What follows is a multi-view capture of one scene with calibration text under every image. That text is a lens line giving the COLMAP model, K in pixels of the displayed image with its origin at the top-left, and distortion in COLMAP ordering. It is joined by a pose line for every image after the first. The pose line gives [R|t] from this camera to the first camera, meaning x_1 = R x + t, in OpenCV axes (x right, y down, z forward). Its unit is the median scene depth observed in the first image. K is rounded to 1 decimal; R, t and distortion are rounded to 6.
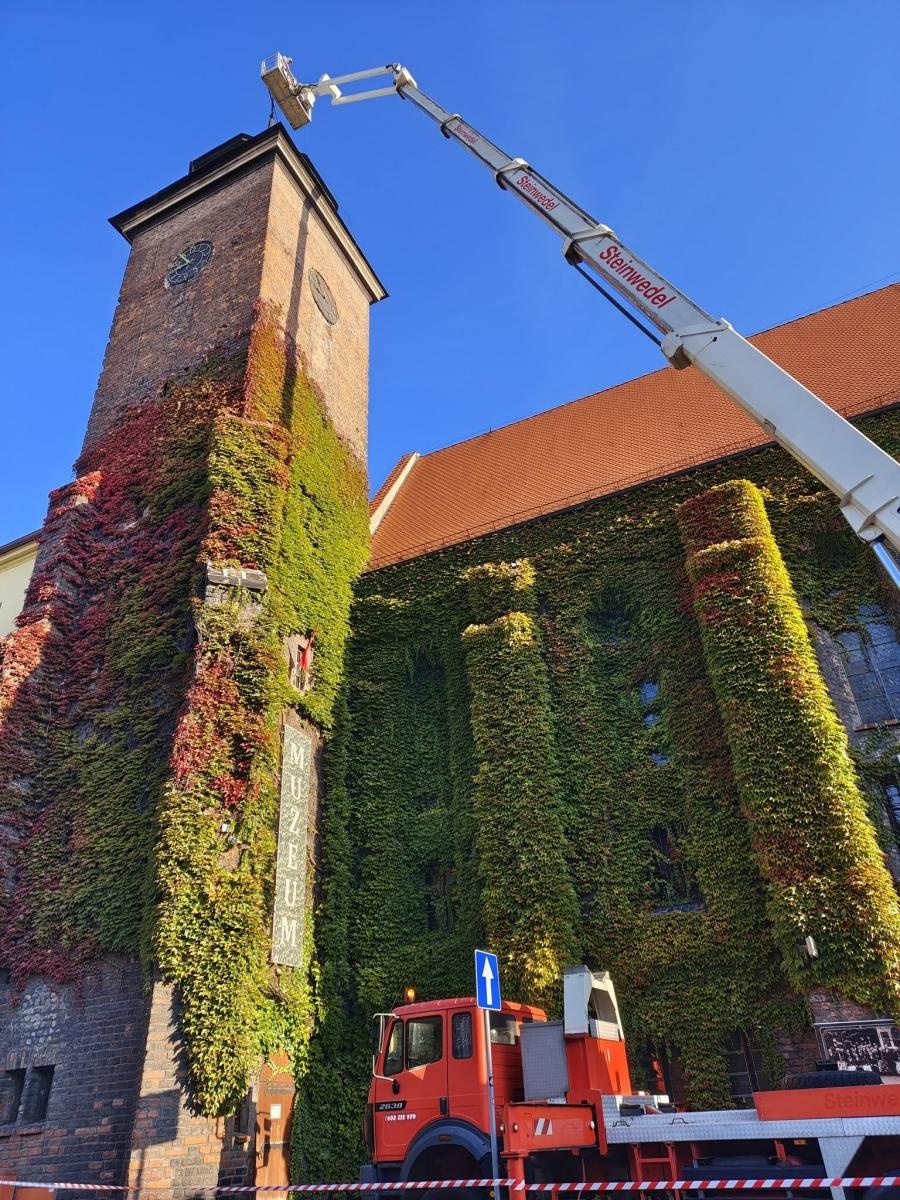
lens RADIAL K [[795.7, 0, 448.9], [0, 795.7, 569.8], [0, 0, 1]] dist [0.066888, -0.044775]
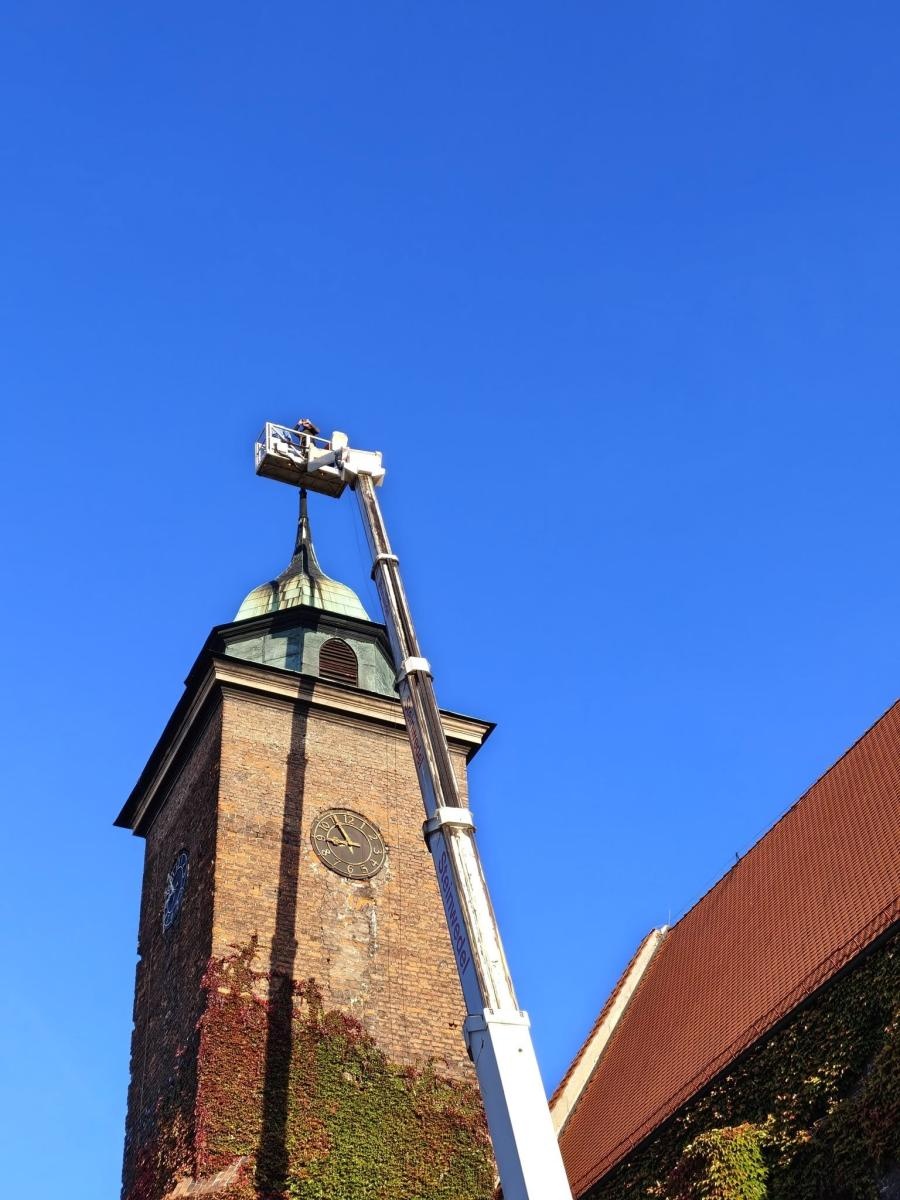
lens RADIAL K [[1772.4, 0, 450.0], [0, 1772.4, 600.0], [0, 0, 1]] dist [-0.117762, 0.461581]
pose [[0.777483, -0.425220, -0.463367, 1.050319], [0.362676, 0.905079, -0.222034, -0.264061], [0.513797, 0.004576, 0.857900, -0.329615]]
